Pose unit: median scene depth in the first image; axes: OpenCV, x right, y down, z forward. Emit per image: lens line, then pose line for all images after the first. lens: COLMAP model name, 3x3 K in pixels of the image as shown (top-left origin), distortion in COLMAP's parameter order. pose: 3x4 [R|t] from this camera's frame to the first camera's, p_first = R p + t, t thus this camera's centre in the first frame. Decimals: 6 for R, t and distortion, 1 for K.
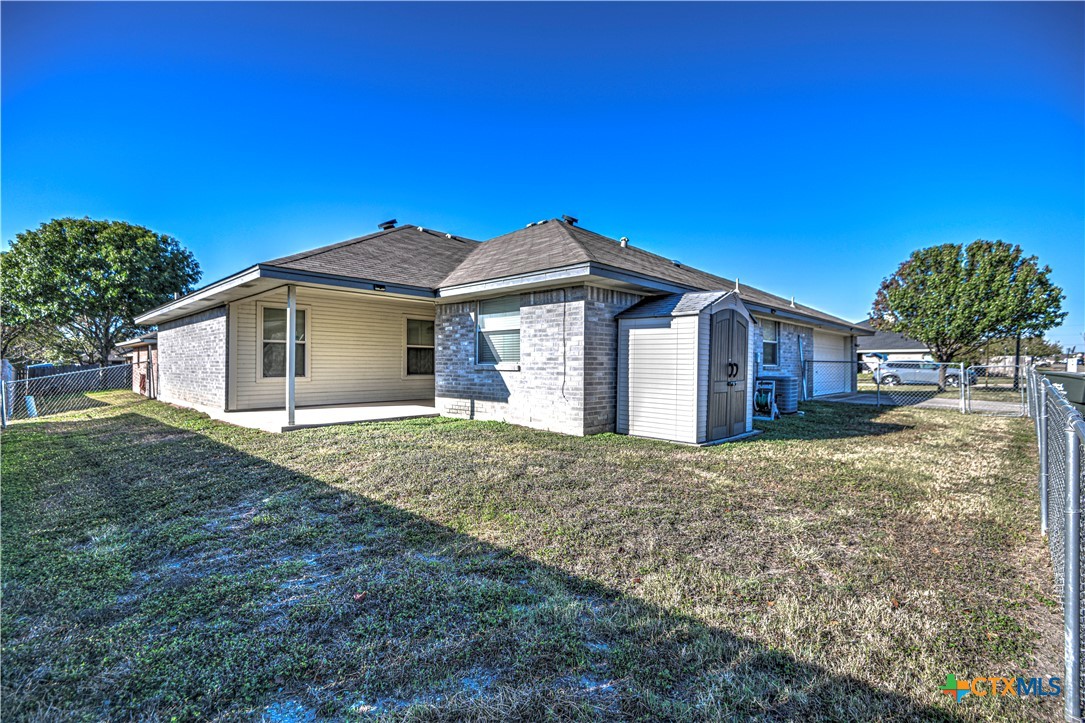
lens RADIAL K [[503.8, 0, 534.7], [0, 503.8, 365.1], [0, 0, 1]] dist [-0.002672, -0.002312]
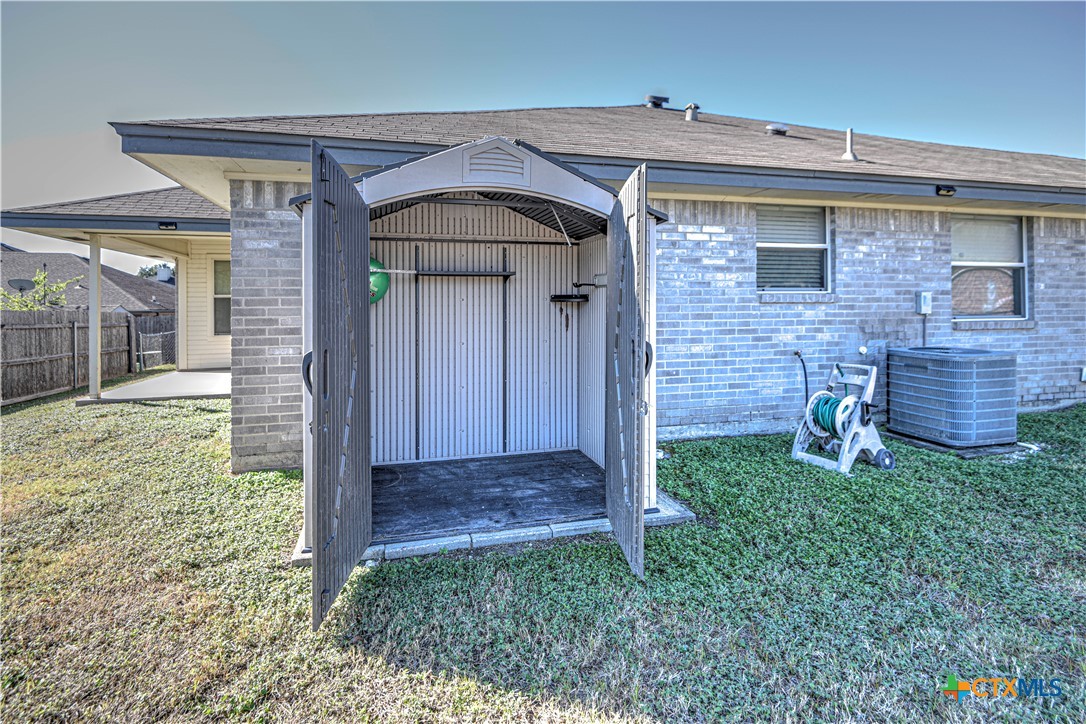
lens RADIAL K [[504.2, 0, 537.7], [0, 504.2, 311.0], [0, 0, 1]] dist [-0.002672, -0.002312]
pose [[0.841573, -0.009217, -0.540064, 0.278170], [0.013078, 0.999909, 0.003315, -0.009585], [0.539985, -0.009853, 0.841617, 0.317983]]
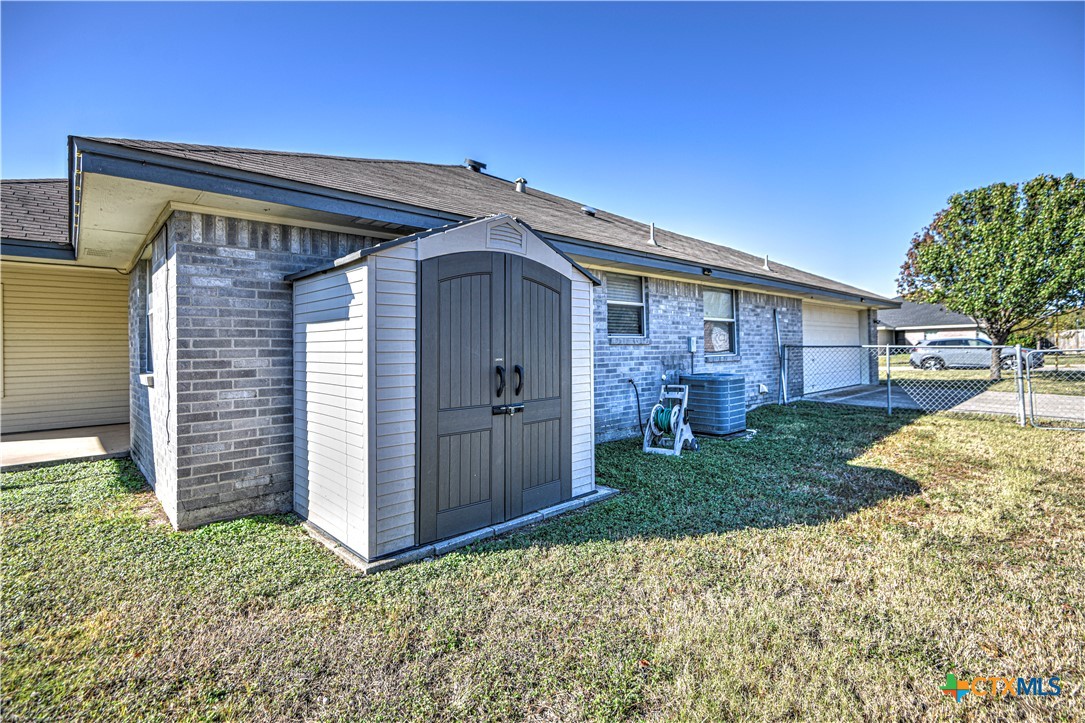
lens RADIAL K [[503.8, 0, 559.2], [0, 503.8, 348.7], [0, 0, 1]] dist [-0.002672, -0.002312]
pose [[0.998681, -0.024018, -0.045378, 0.207477], [0.023898, 0.999709, -0.003184, -0.007986], [0.045441, 0.002095, 0.998965, 0.235508]]
